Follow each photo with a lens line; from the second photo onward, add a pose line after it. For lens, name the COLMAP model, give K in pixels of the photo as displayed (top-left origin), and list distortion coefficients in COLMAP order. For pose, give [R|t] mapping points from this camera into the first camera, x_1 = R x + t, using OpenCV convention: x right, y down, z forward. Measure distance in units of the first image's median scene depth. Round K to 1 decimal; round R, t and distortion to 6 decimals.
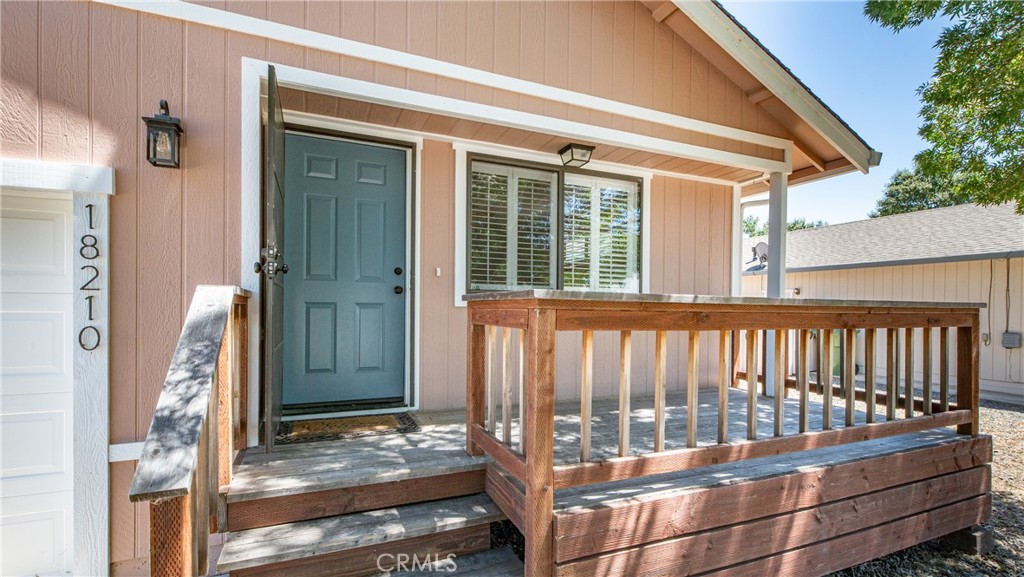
lens RADIAL K [[462.5, 0, 497.0], [0, 462.5, 307.5], [0, 0, 1]] dist [0.009610, -0.004968]
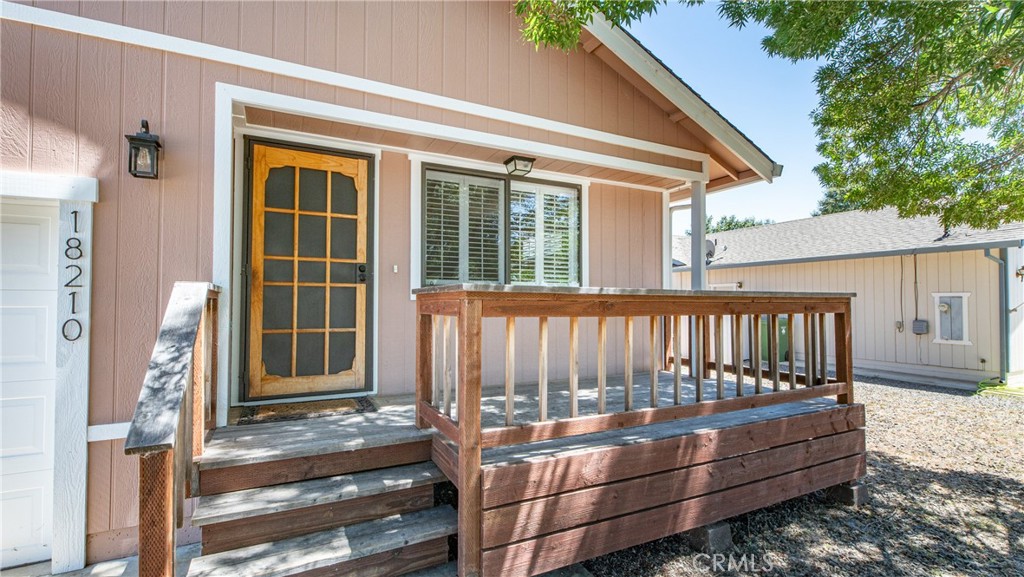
lens RADIAL K [[462.5, 0, 503.3], [0, 462.5, 287.4], [0, 0, 1]] dist [0.009610, -0.004968]
pose [[0.997542, -0.006533, 0.069760, 0.072211], [0.008884, 0.999401, -0.033449, 0.009556], [-0.069499, 0.033986, 0.997003, -0.169531]]
